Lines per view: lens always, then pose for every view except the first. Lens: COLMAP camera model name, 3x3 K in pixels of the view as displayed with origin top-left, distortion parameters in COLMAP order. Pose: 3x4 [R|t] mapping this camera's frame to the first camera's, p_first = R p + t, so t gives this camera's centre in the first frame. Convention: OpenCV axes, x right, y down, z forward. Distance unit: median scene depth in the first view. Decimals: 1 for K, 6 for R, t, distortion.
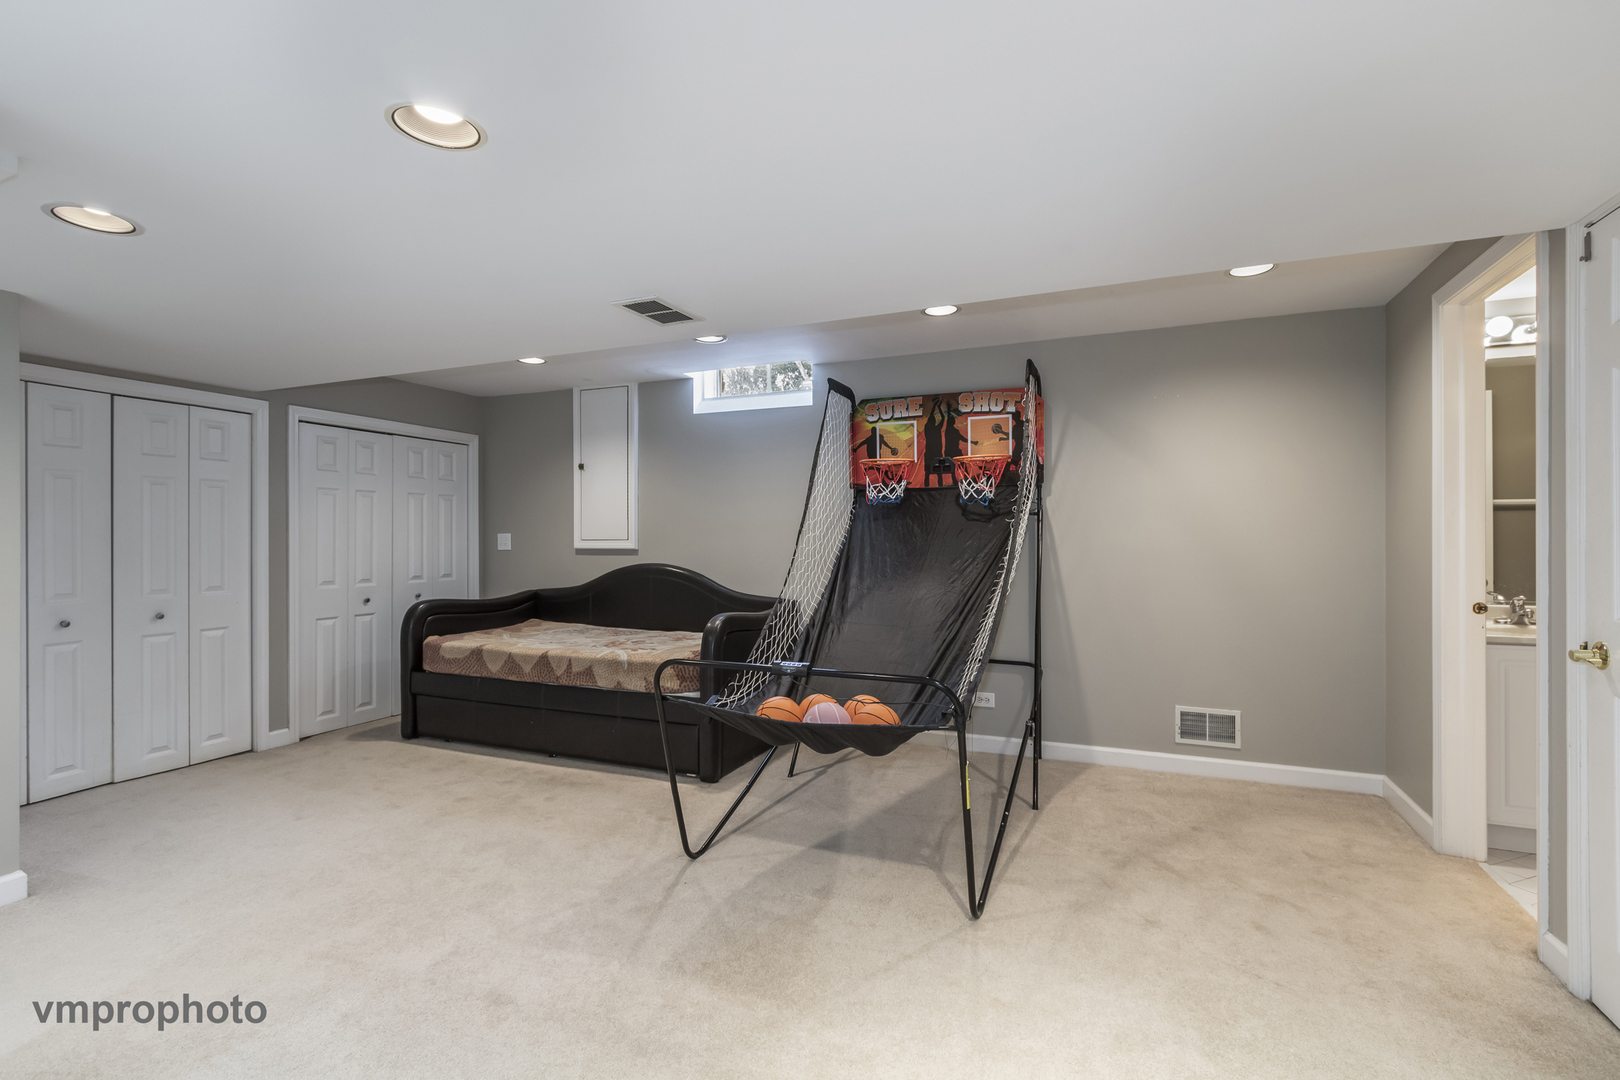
lens RADIAL K [[727.5, 0, 810.0], [0, 727.5, 536.0], [0, 0, 1]] dist [-0.000107, -0.000039]
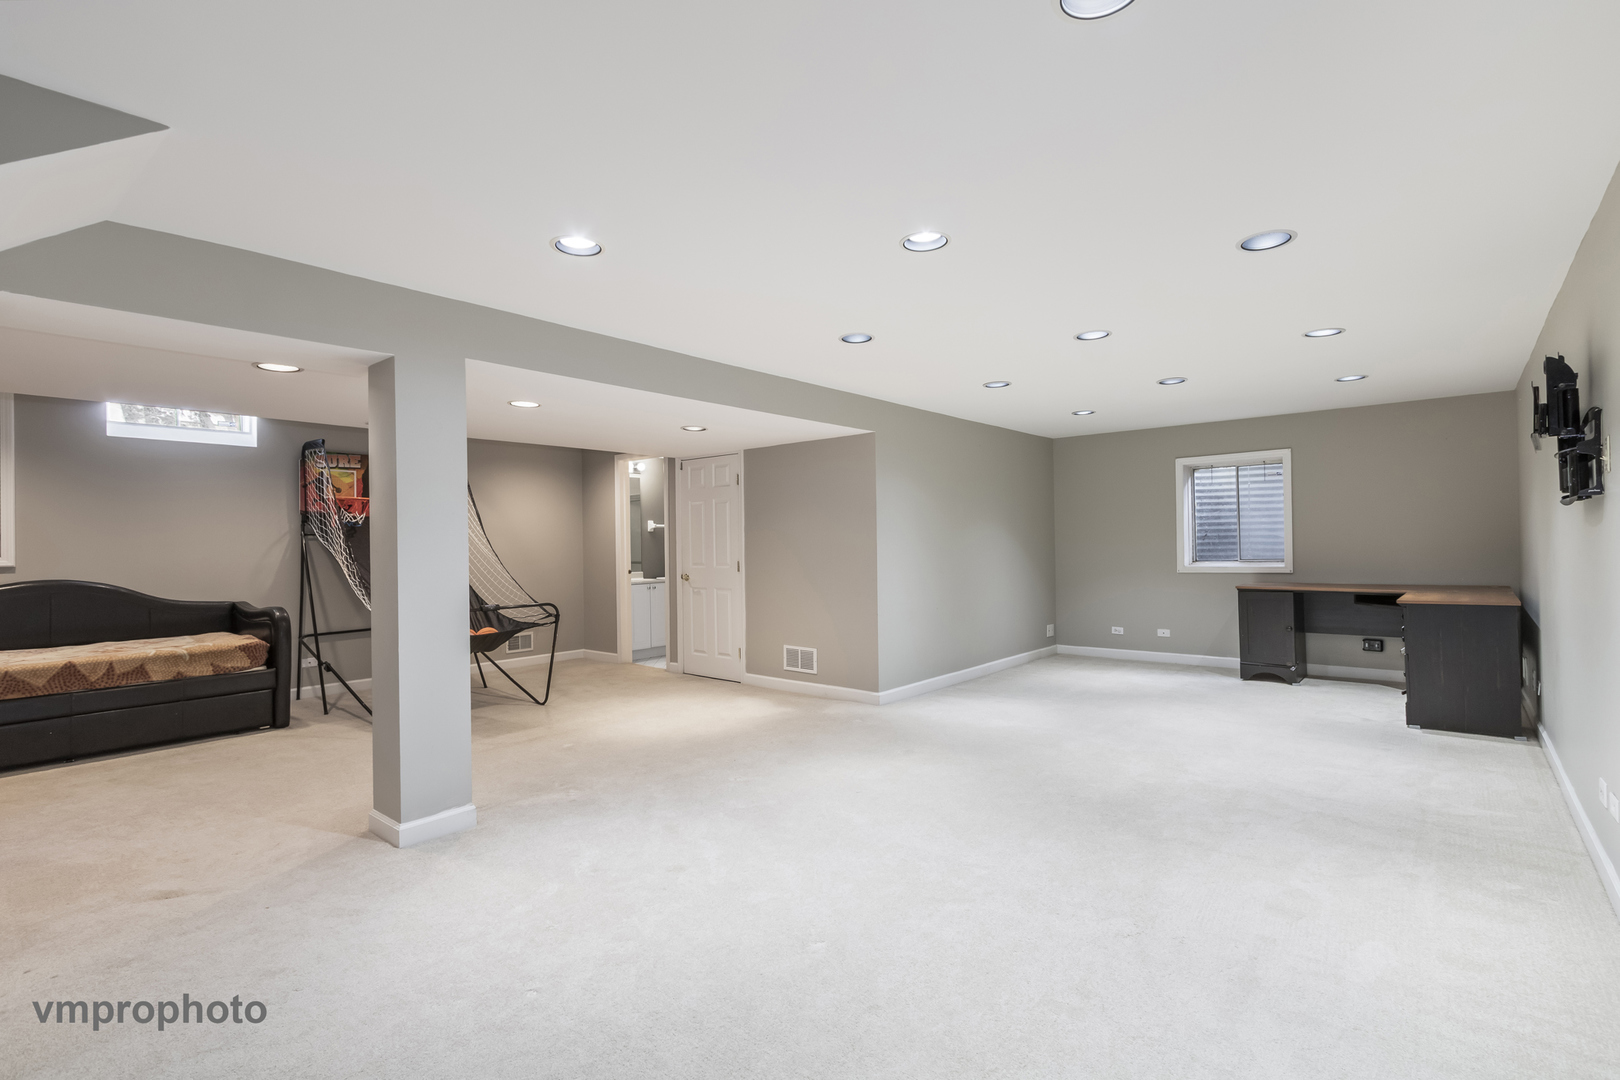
lens RADIAL K [[750.5, 0, 815.4], [0, 750.5, 548.4], [0, 0, 1]] dist [0.002399, 0.000451]
pose [[0.298941, -0.007528, 0.954242, -1.049031], [0.011806, 0.999922, 0.004190, 0.003028], [-0.954198, 0.010014, 0.299007, -0.347938]]
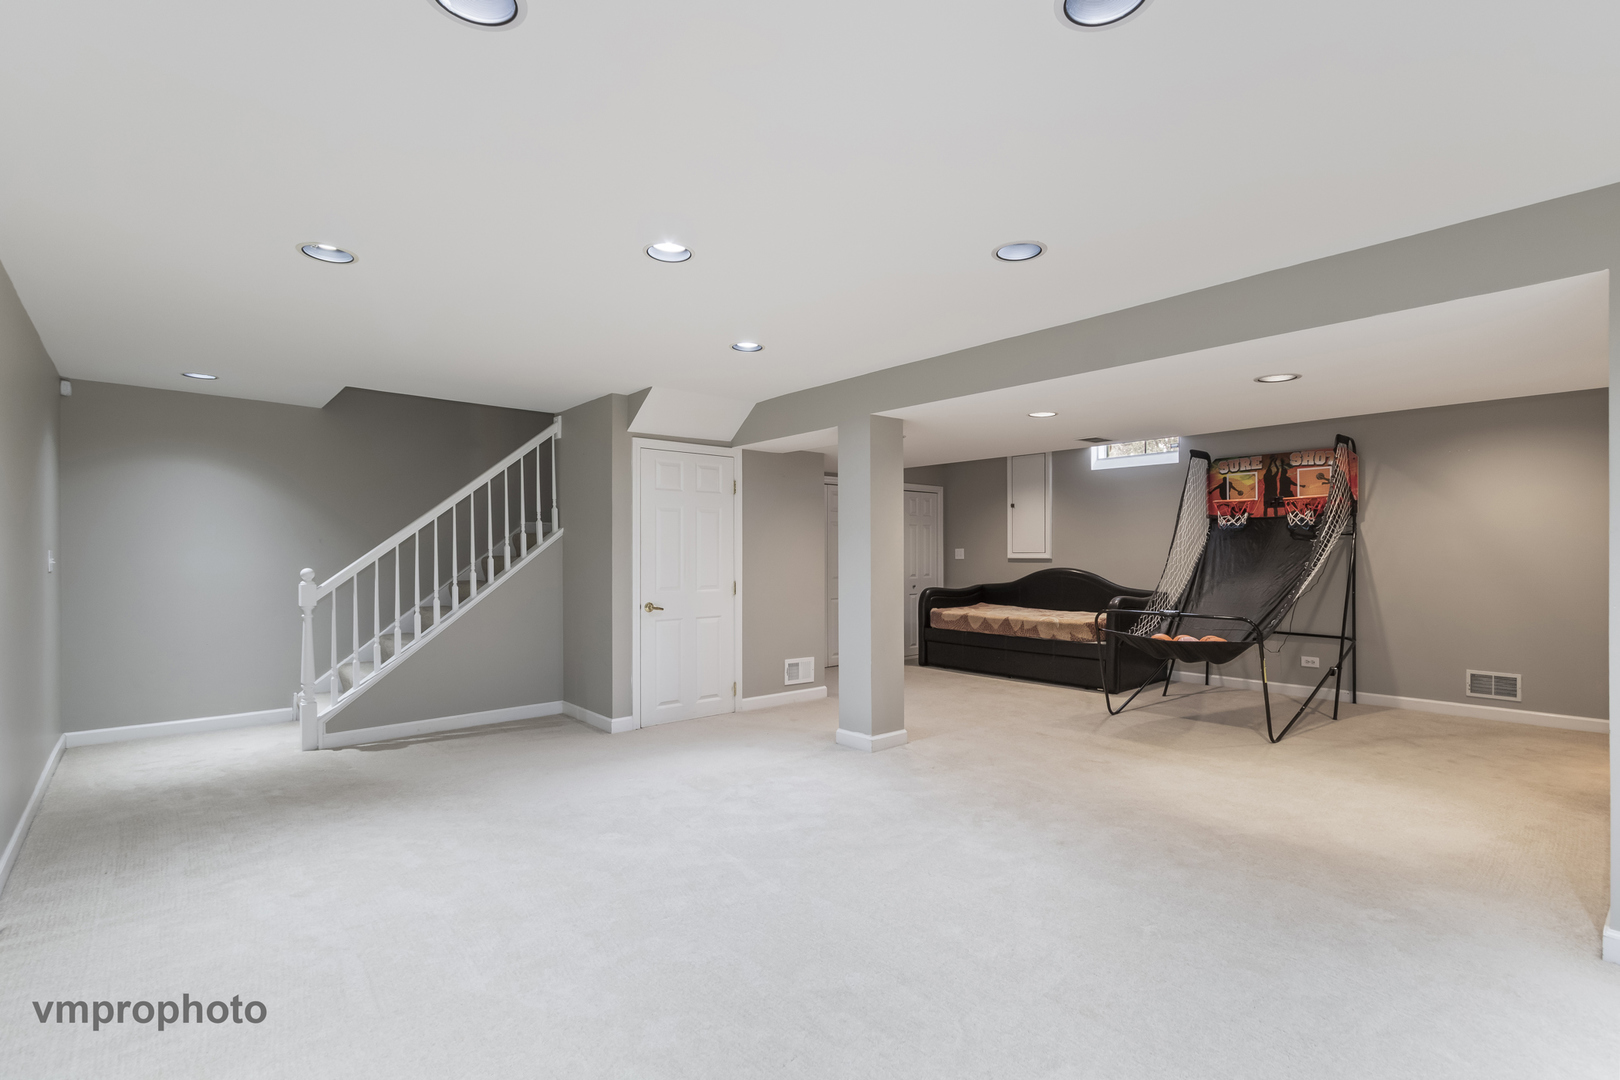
lens RADIAL K [[746.5, 0, 811.6], [0, 746.5, 547.8], [0, 0, 1]] dist [0.003644, 0.000323]
pose [[0.900468, -0.002445, -0.434916, -0.009357], [0.001148, 0.999994, -0.003244, -0.000383], [0.434921, 0.002421, 0.900465, -0.778881]]
